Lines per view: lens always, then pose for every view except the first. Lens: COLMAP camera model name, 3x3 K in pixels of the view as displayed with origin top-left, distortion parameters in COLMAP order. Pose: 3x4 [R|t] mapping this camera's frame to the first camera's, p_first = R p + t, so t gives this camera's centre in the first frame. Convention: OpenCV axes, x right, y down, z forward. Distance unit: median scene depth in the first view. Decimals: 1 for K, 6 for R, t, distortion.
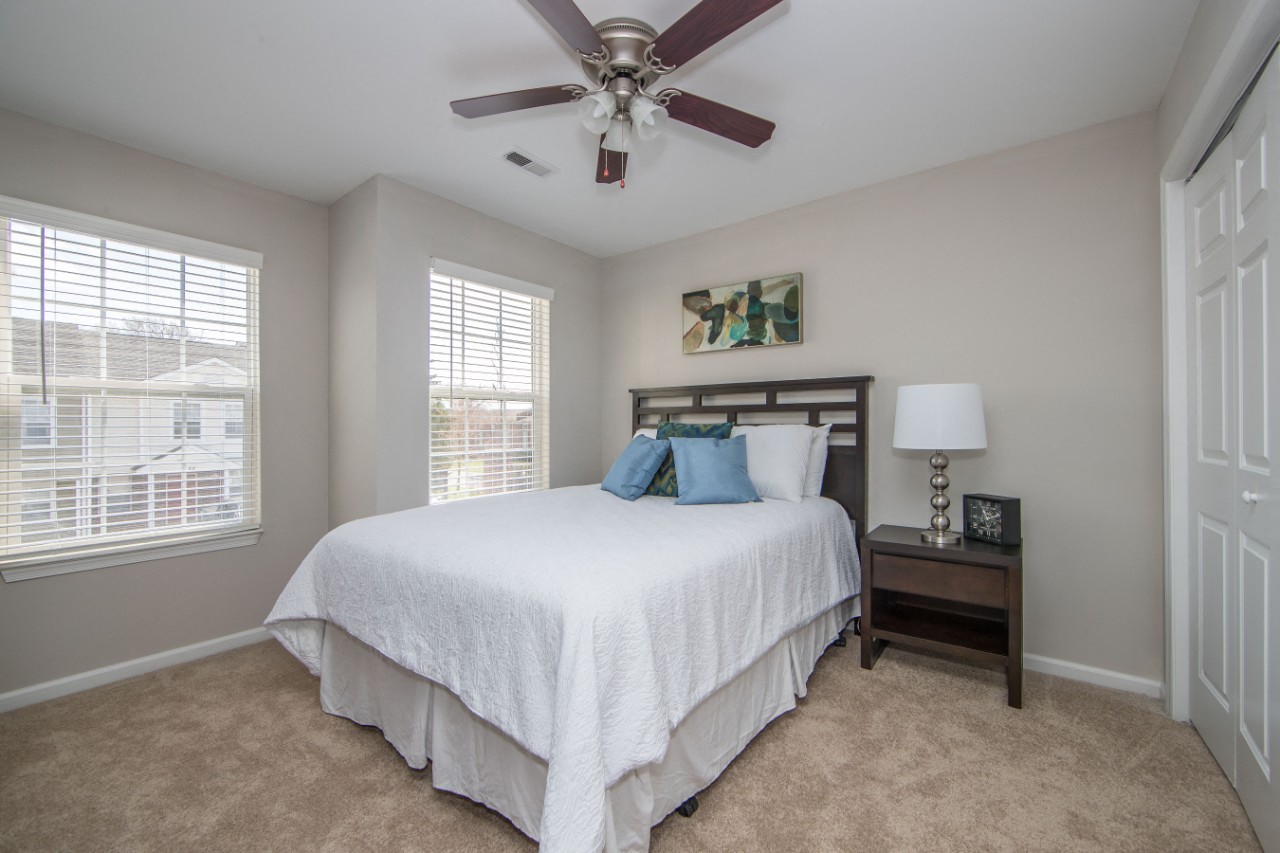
lens RADIAL K [[520.5, 0, 640.0], [0, 520.5, 426.5], [0, 0, 1]] dist [-0.001700, 0.000040]
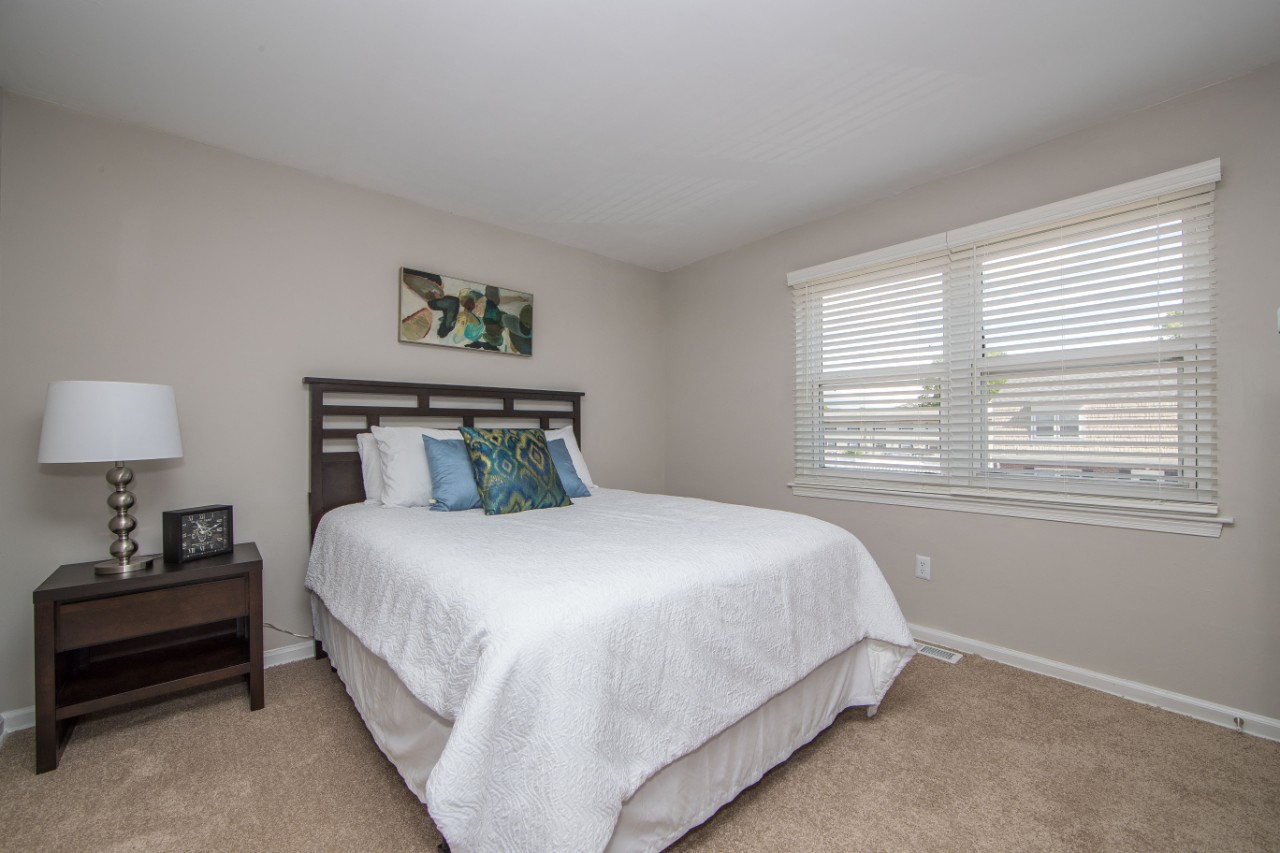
lens RADIAL K [[476.5, 0, 653.1], [0, 476.5, 421.6], [0, 0, 1]] dist [-0.000457, -0.000016]
pose [[0.209376, 0.027282, 0.977455, -0.580366], [-0.001236, 0.999617, -0.027636, 0.005994], [-0.977834, 0.004578, 0.209330, 0.484031]]
